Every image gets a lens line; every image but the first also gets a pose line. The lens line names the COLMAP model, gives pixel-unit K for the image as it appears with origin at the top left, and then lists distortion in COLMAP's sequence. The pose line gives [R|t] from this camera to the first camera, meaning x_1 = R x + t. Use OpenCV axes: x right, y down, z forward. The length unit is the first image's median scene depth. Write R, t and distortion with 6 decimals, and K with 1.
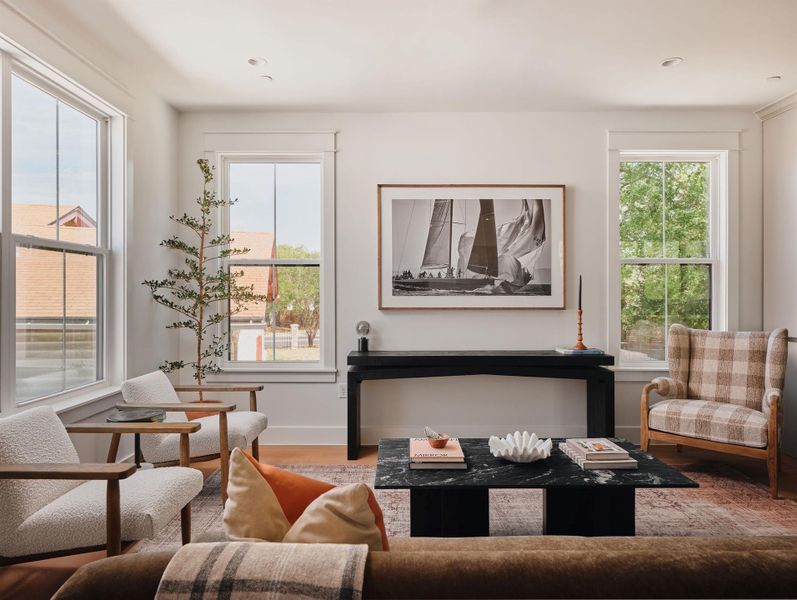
lens RADIAL K [[519.3, 0, 398.5], [0, 519.3, 300.0], [0, 0, 1]] dist [-0.001049, -0.001636]
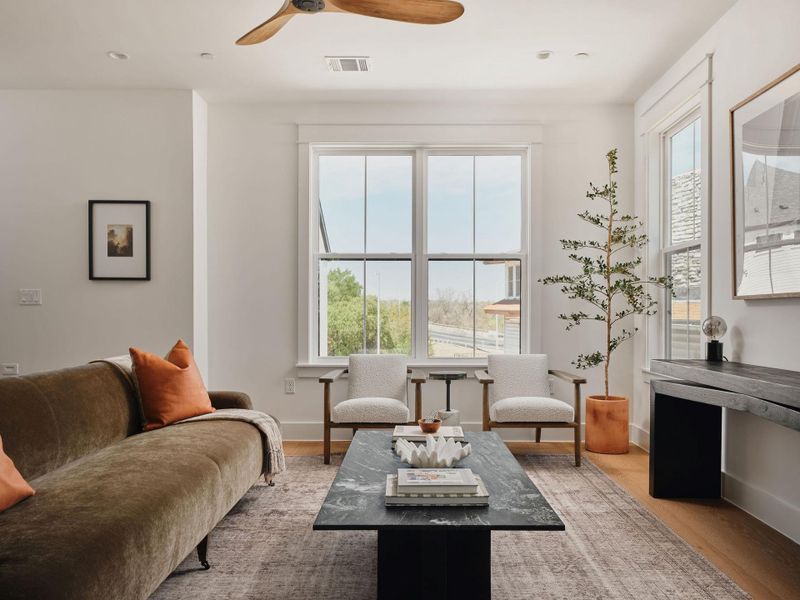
lens RADIAL K [[573.4, 0, 401.6], [0, 573.4, 335.8], [0, 0, 1]] dist [0.002733, -0.000015]
pose [[-0.020018, 0.032148, -0.999283, 0.811145], [-0.007325, 0.999451, 0.032300, 0.051639], [0.999773, 0.007966, -0.019771, 0.695199]]
